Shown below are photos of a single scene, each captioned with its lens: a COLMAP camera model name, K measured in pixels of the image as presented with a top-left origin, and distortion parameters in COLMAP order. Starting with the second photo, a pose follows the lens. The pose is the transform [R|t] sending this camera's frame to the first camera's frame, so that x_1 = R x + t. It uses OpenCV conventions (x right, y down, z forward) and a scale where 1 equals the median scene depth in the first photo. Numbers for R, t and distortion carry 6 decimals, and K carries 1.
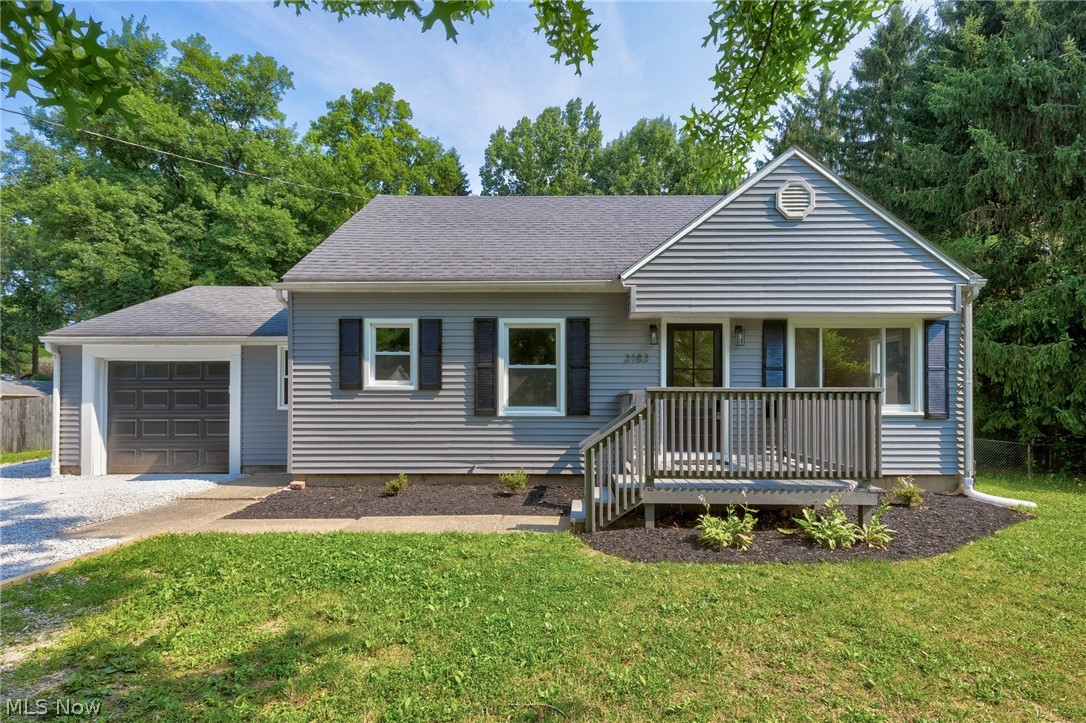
lens RADIAL K [[518.7, 0, 545.6], [0, 518.7, 400.6], [0, 0, 1]] dist [0.008479, 0.000067]
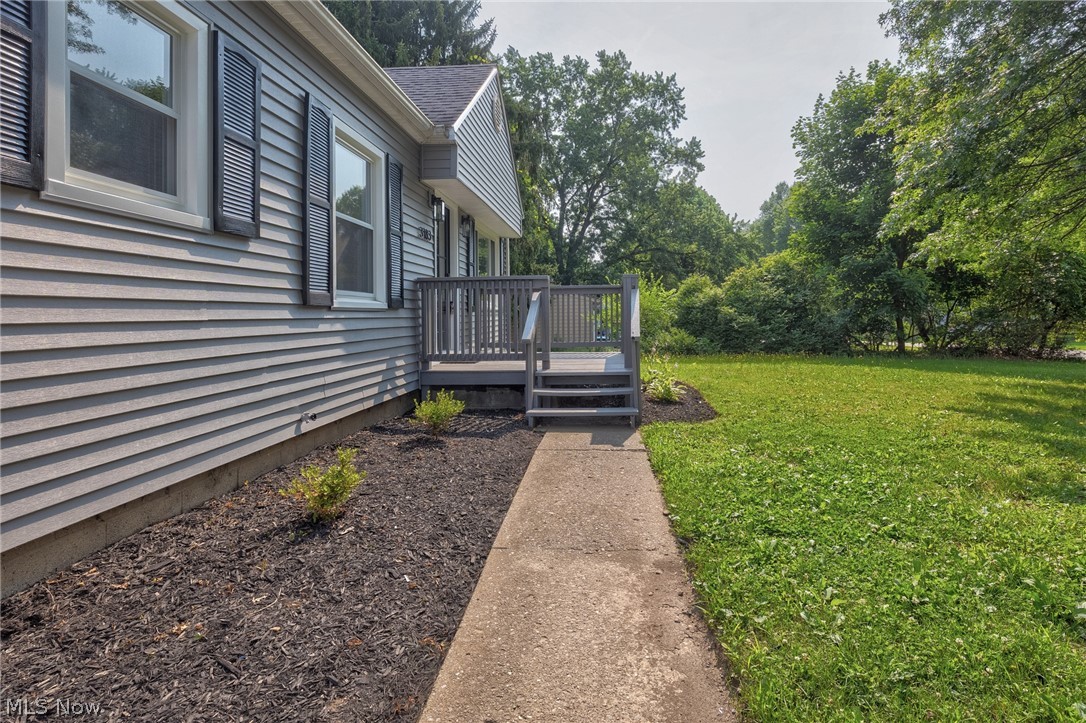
lens RADIAL K [[516.0, 0, 557.6], [0, 516.0, 306.1], [0, 0, 1]] dist [0.002199, 0.000124]
pose [[0.084170, 0.013734, 0.996357, -0.566613], [0.006802, 0.999874, -0.014357, 0.036749], [-0.996428, 0.007986, 0.084066, 0.730262]]
